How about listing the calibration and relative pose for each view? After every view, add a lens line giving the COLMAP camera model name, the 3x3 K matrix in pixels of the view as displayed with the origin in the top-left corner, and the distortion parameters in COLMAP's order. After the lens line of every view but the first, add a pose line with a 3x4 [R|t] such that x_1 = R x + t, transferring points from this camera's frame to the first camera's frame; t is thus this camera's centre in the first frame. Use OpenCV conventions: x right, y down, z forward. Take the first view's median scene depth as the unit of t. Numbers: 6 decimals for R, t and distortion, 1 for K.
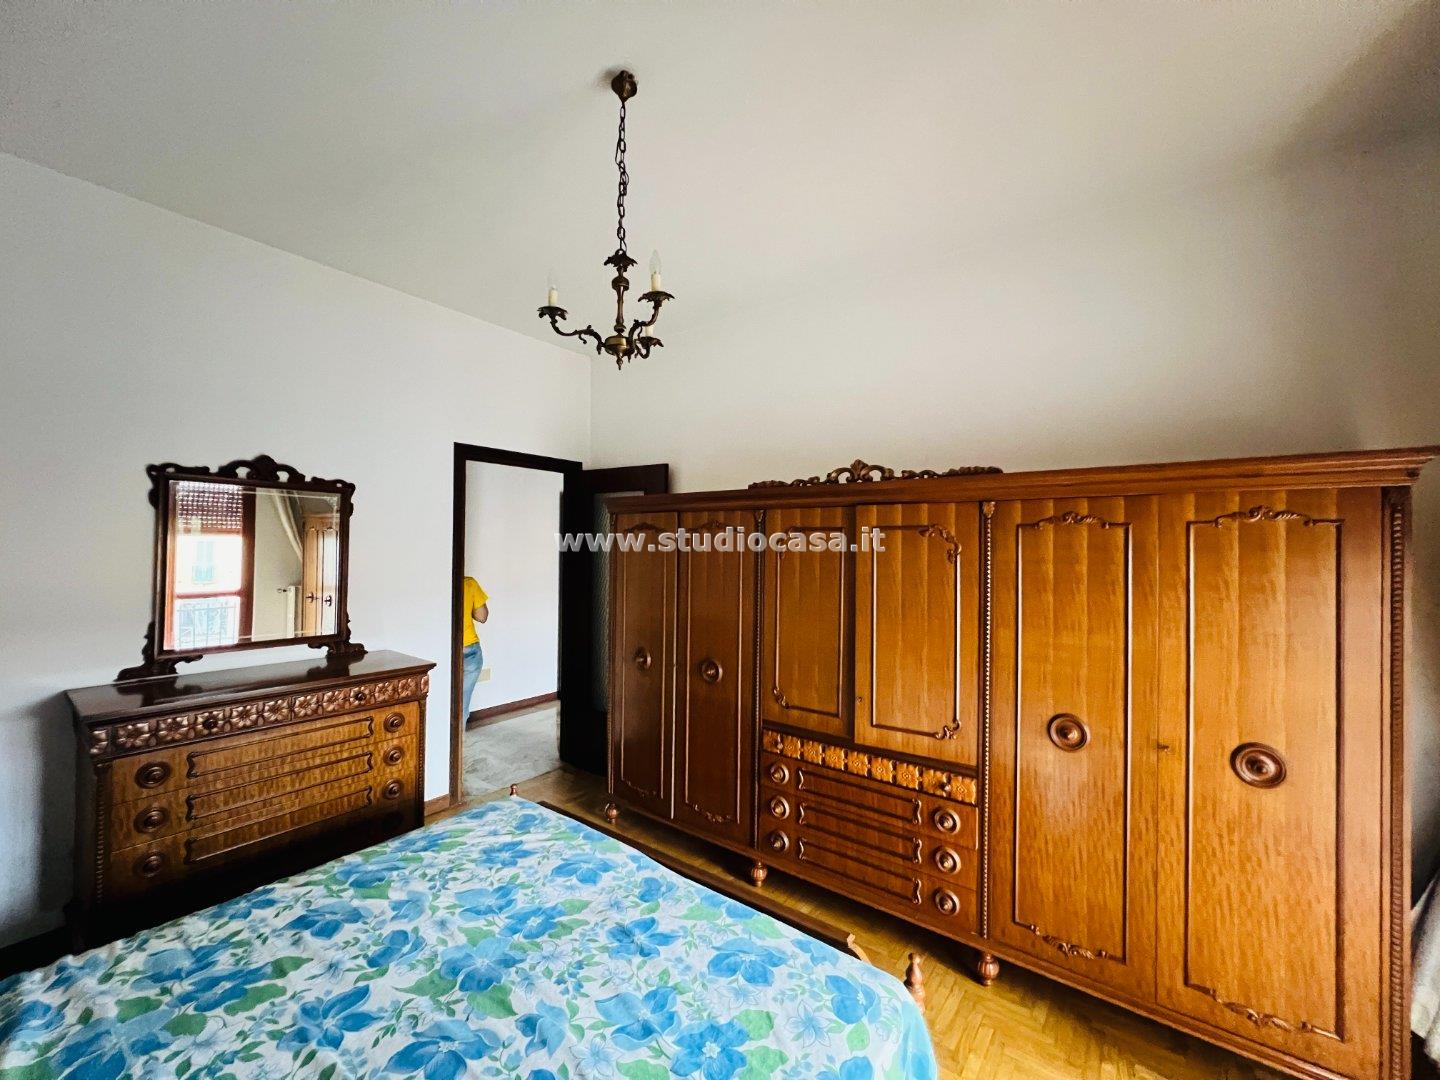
lens RADIAL K [[574.7, 0, 709.3], [0, 574.7, 546.4], [0, 0, 1]] dist [-0.000373, 0.000201]
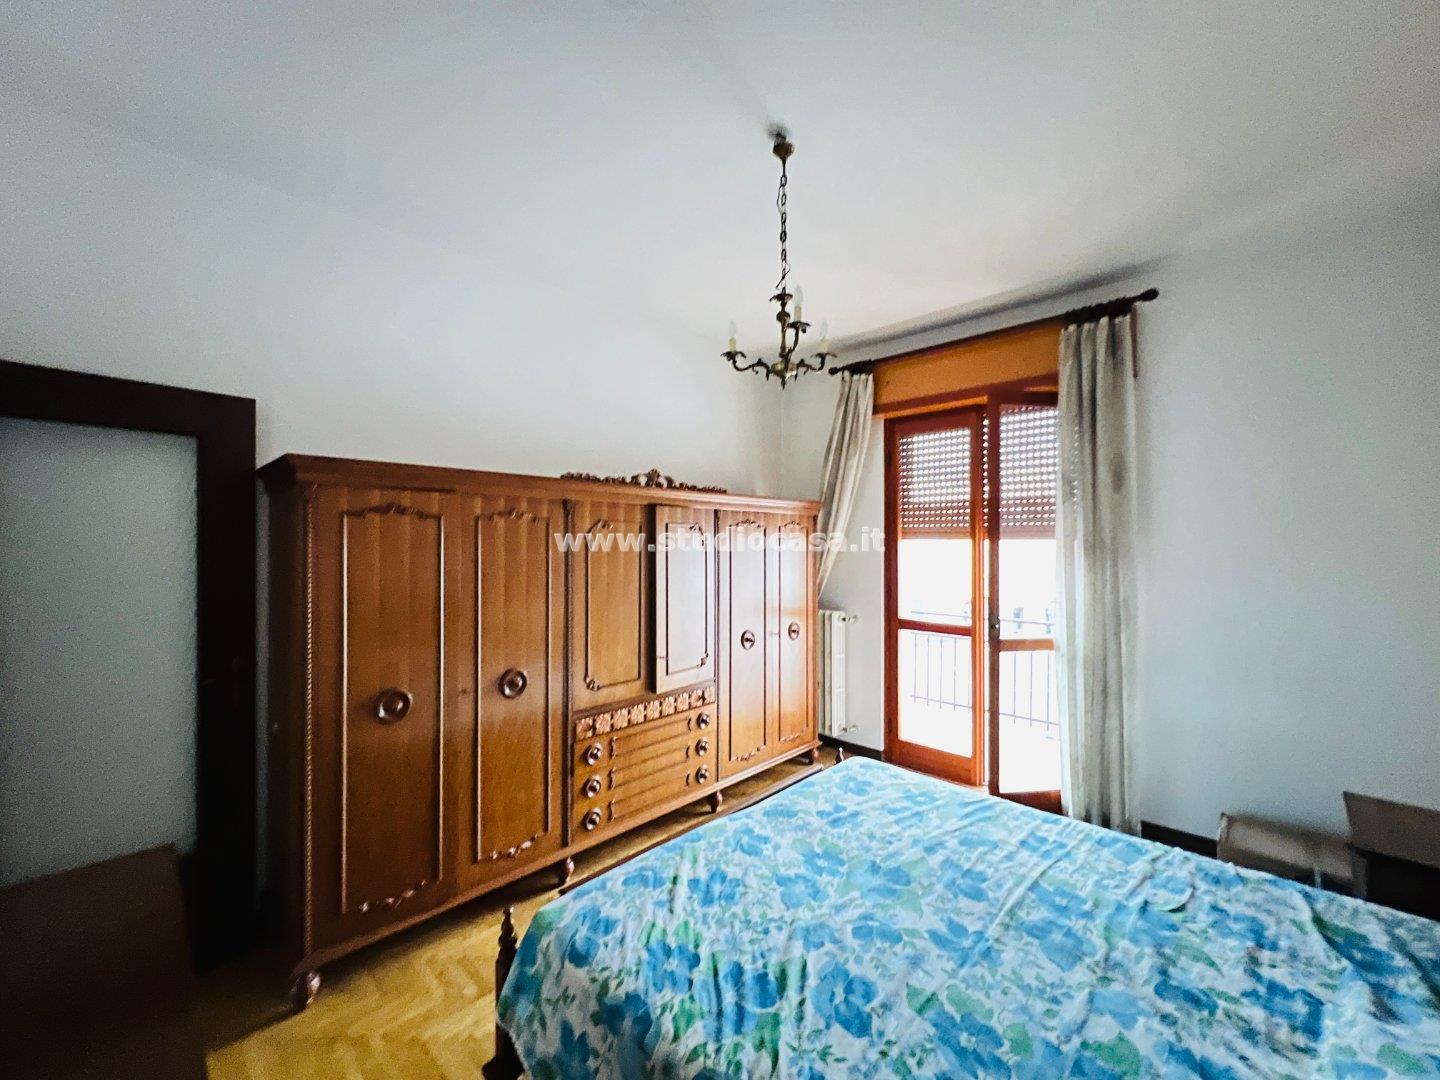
lens RADIAL K [[578.3, 0, 720.3], [0, 578.3, 541.4], [0, 0, 1]] dist [-0.001447, 0.000322]
pose [[0.114235, -0.011352, 0.993389, -1.384942], [-0.003849, 0.999922, 0.011869, -0.011461], [-0.993446, -0.005179, 0.114183, 1.003200]]
